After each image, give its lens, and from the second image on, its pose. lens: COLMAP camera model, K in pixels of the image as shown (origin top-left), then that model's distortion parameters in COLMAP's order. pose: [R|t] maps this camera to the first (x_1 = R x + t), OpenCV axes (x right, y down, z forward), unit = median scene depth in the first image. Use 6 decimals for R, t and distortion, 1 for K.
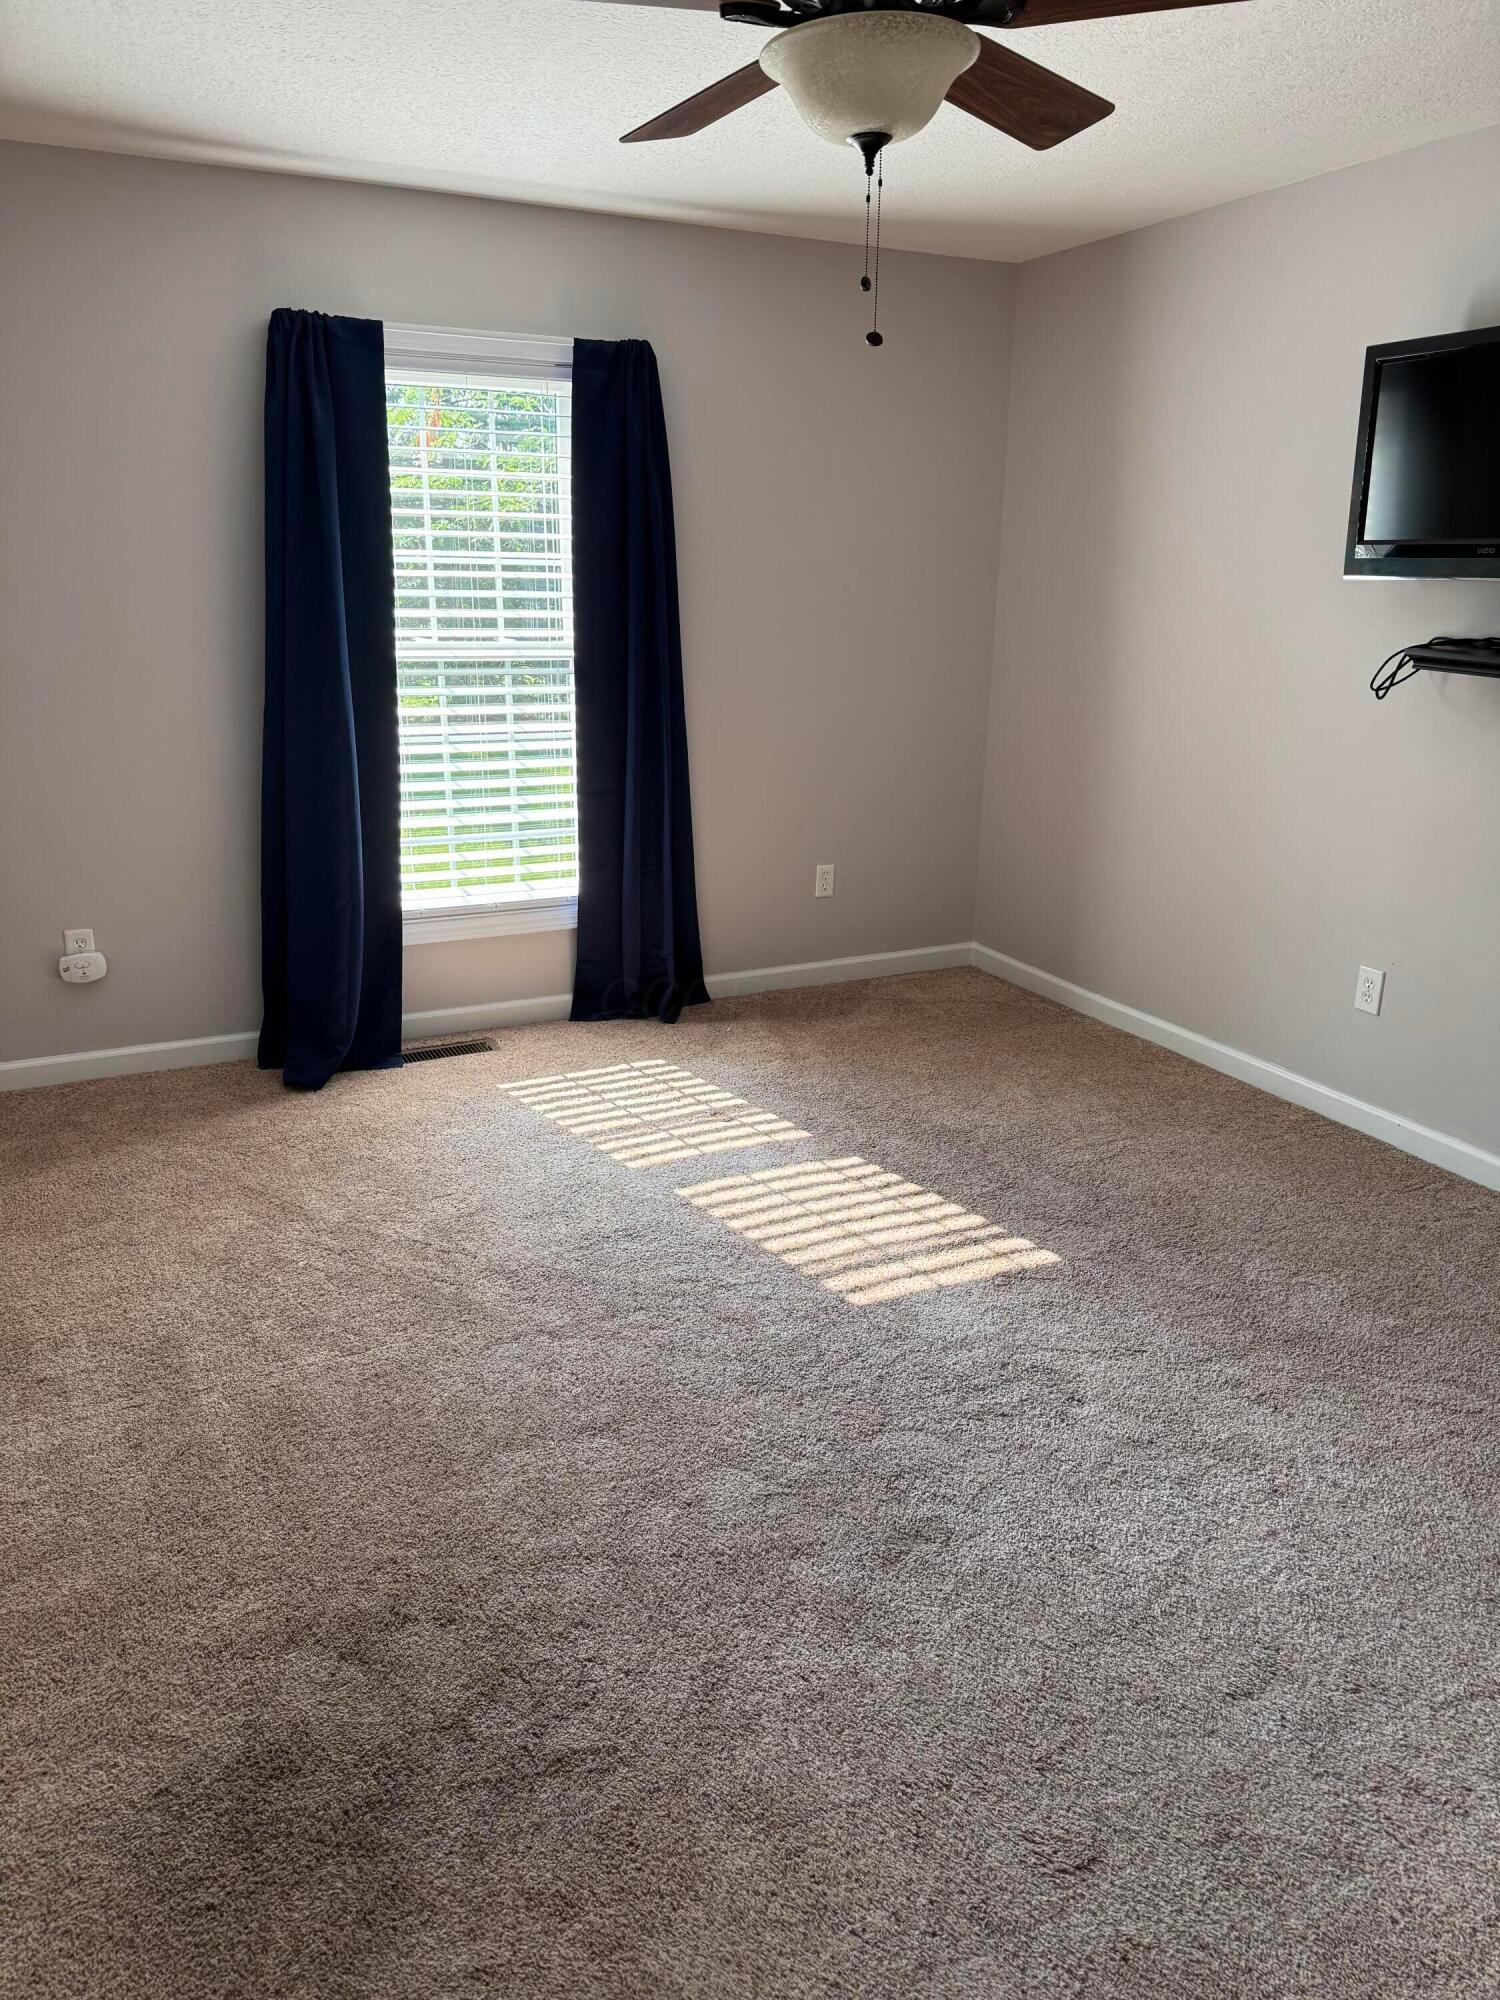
lens RADIAL K [[1393.3, 0, 757.6], [0, 1393.3, 1000.2], [0, 0, 1]] dist [0.190019, -0.337359]
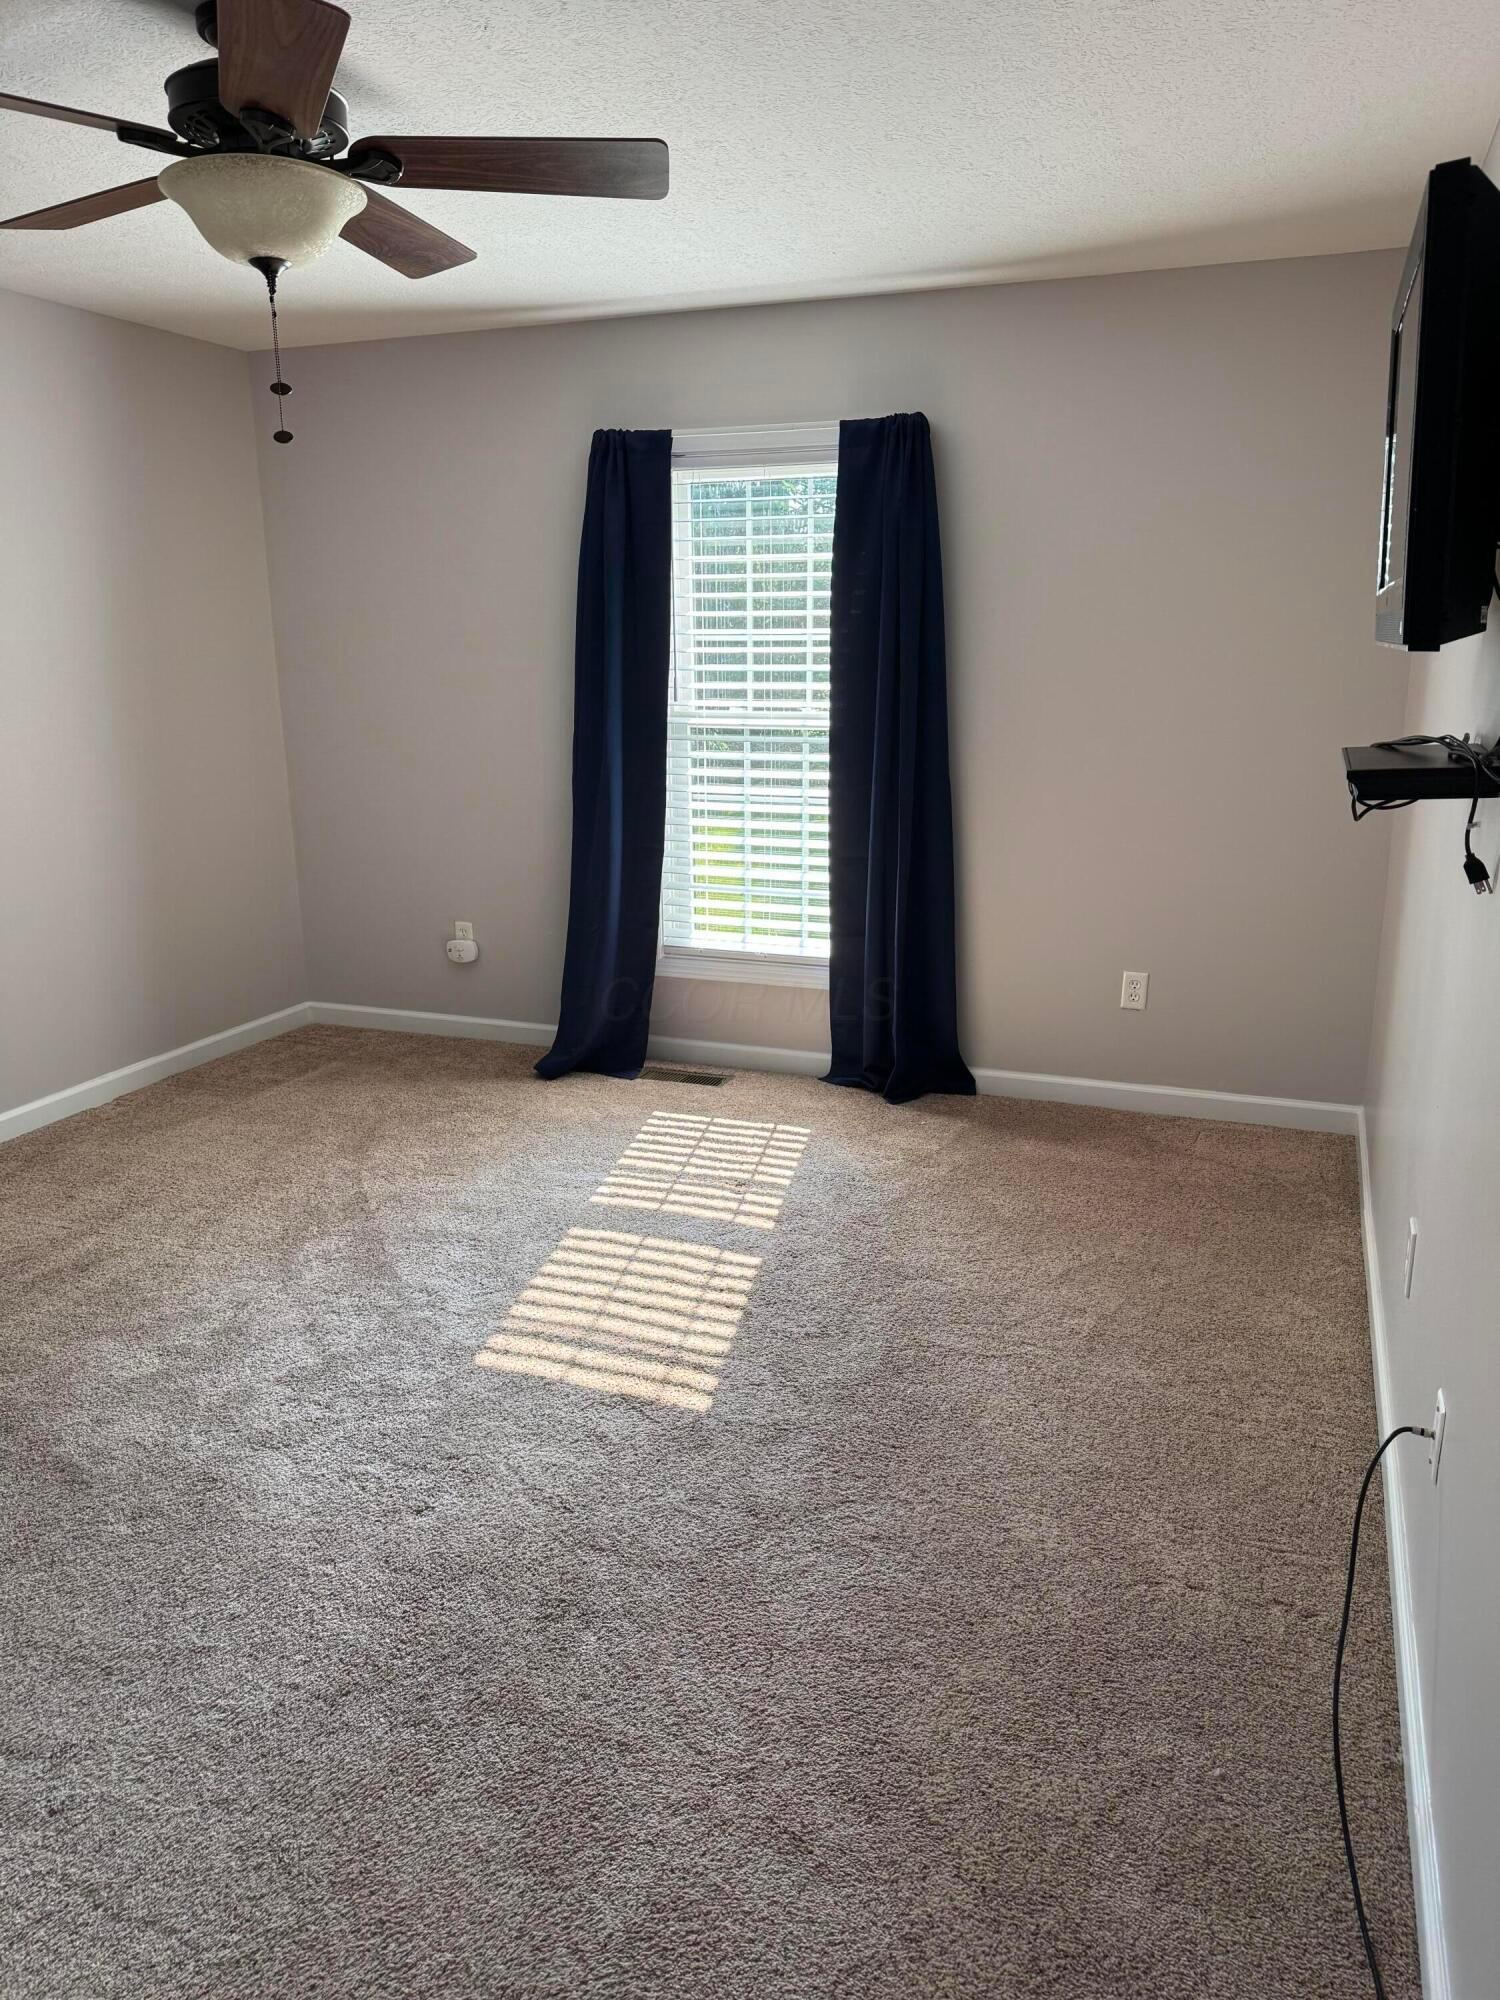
lens RADIAL K [[1393.3, 0, 757.6], [0, 1393.3, 1000.2], [0, 0, 1]] dist [0.190019, -0.337359]
pose [[0.679952, 0.169416, -0.713416, 0.637867], [-0.201558, 0.978647, 0.040297, -0.084971], [0.705010, 0.116395, 0.699581, 0.290734]]
